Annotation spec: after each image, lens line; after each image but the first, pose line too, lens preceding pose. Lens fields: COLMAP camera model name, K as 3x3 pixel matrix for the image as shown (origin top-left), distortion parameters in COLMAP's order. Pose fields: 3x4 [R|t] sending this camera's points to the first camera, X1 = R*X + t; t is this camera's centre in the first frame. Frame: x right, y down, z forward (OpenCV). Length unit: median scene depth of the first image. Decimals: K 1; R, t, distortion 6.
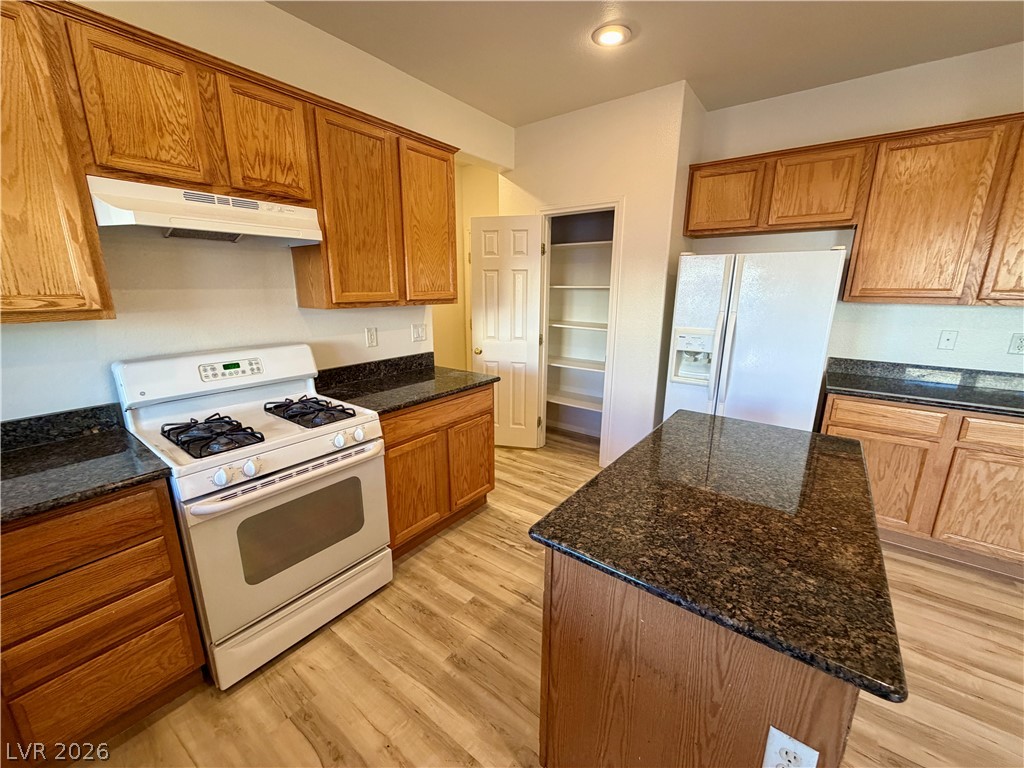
lens RADIAL K [[409.5, 0, 508.6], [0, 409.5, 384.9], [0, 0, 1]] dist [0.001456, -0.000117]
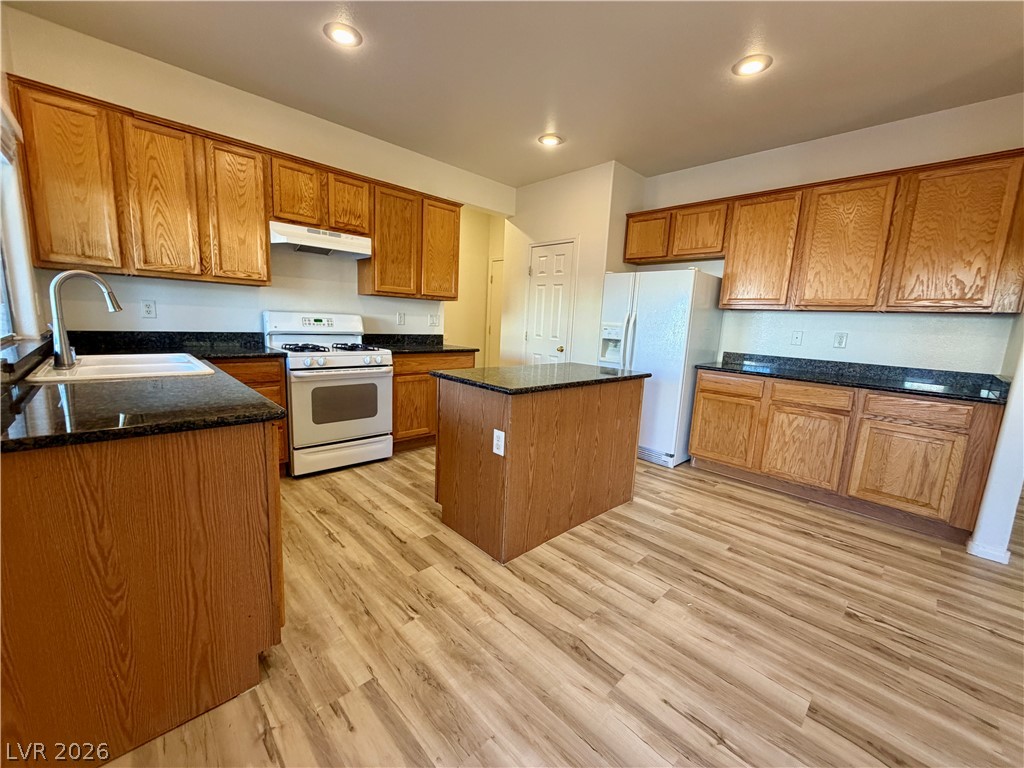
lens RADIAL K [[409.5, 0, 508.3], [0, 409.5, 384.3], [0, 0, 1]] dist [0.001456, -0.000117]
pose [[0.985898, 0.067554, -0.153107, 0.410601], [-0.080259, 0.993688, -0.078378, 0.278705], [0.146846, 0.089561, 0.985096, -0.582012]]
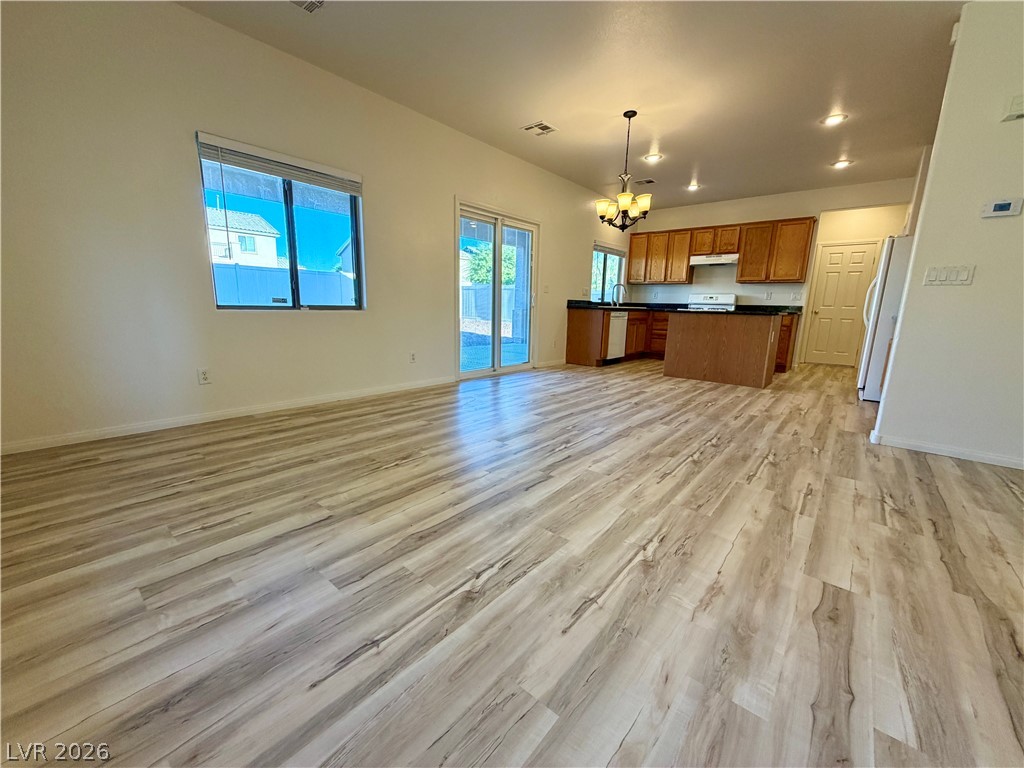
lens RADIAL K [[409.5, 0, 508.2], [0, 409.5, 384.0], [0, 0, 1]] dist [0.001456, -0.000117]
pose [[-0.056740, 0.183744, -0.981335, 3.005657], [-0.263530, 0.945303, 0.192234, 0.430881], [0.962981, 0.269519, -0.005215, -0.535792]]
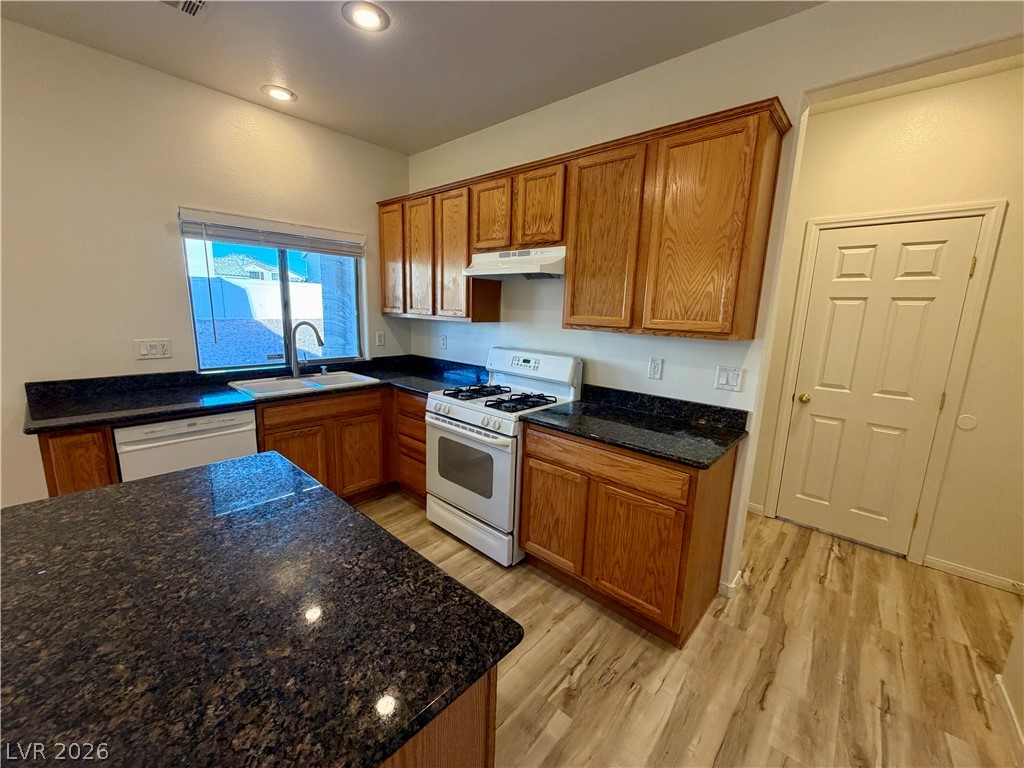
lens RADIAL K [[409.5, 0, 509.0], [0, 409.5, 385.1], [0, 0, 1]] dist [0.001456, -0.000117]
pose [[-0.086183, 0.180183, -0.979850, 0.721625], [-0.266733, 0.943433, 0.196946, -0.214852], [0.959909, 0.278332, -0.033247, 0.904798]]
